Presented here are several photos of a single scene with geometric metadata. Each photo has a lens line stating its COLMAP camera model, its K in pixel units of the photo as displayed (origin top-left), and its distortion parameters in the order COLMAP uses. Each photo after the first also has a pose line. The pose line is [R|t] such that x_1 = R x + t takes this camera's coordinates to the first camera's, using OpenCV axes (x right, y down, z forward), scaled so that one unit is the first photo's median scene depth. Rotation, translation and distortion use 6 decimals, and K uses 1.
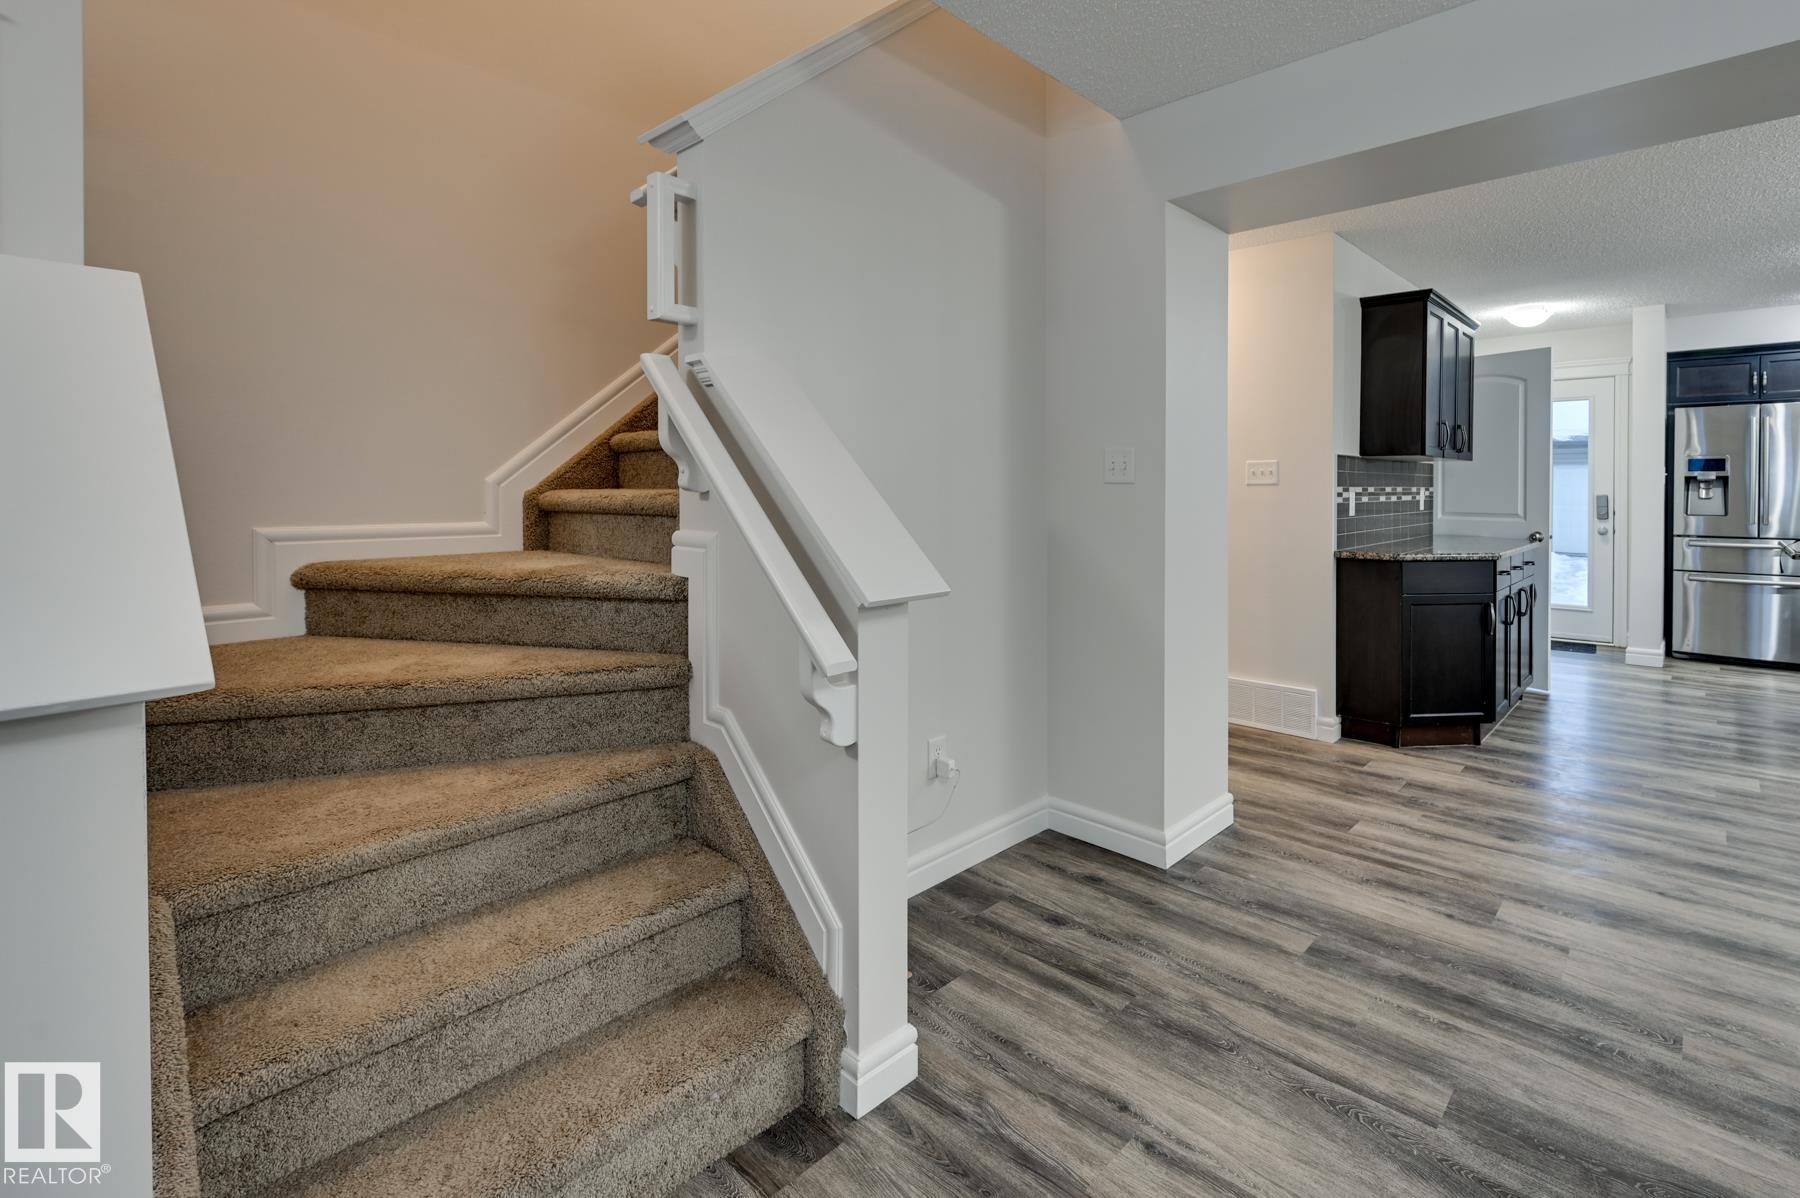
lens RADIAL K [[808.1, 0, 1032.1], [0, 808.1, 503.9], [0, 0, 1]] dist [-0.016066, -0.000905]
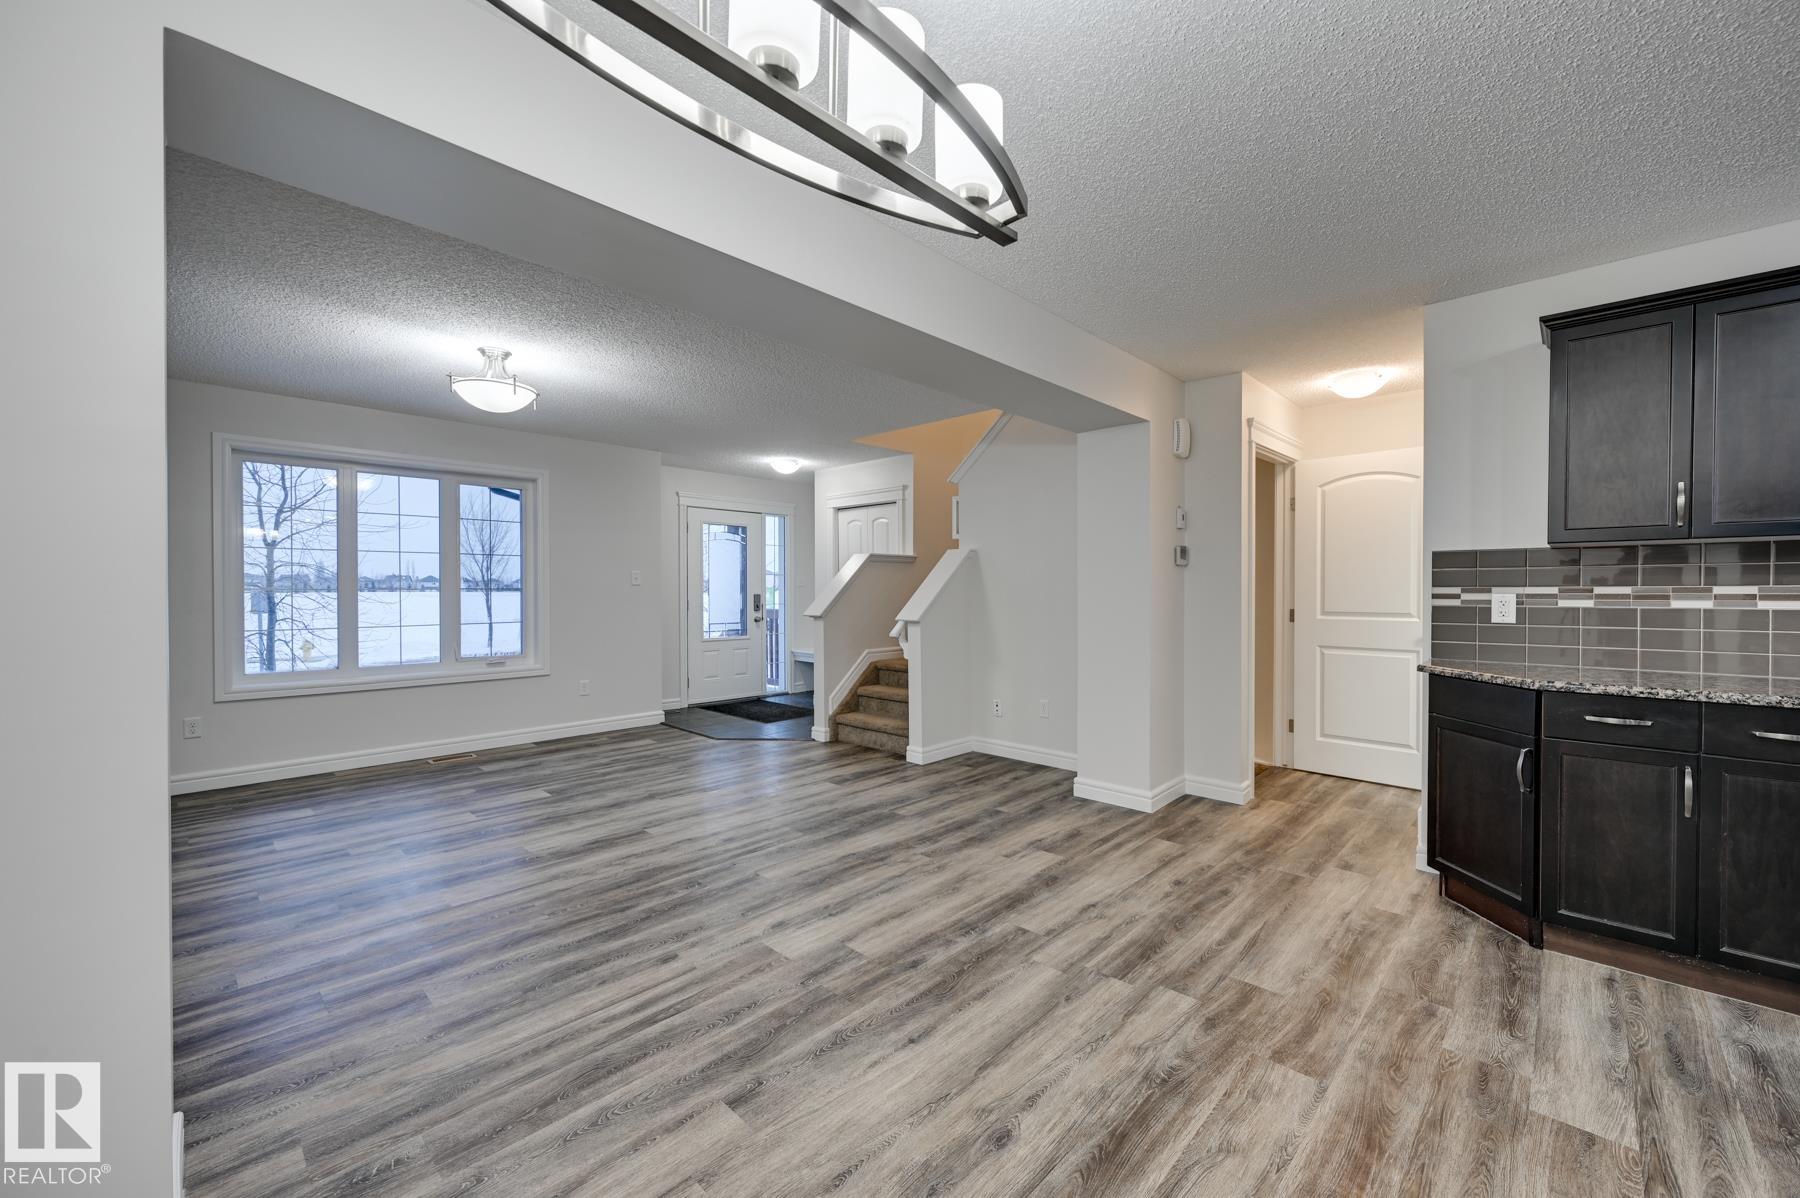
lens RADIAL K [[707.8, 0, 902.7], [0, 707.8, 597.4], [0, 0, 1]] dist [-0.001184, 0.000871]
pose [[-0.060951, 0.012947, -0.998057, 1.751247], [-0.012094, 0.999833, 0.013709, -0.020086], [0.998067, 0.012906, -0.060785, 0.678327]]
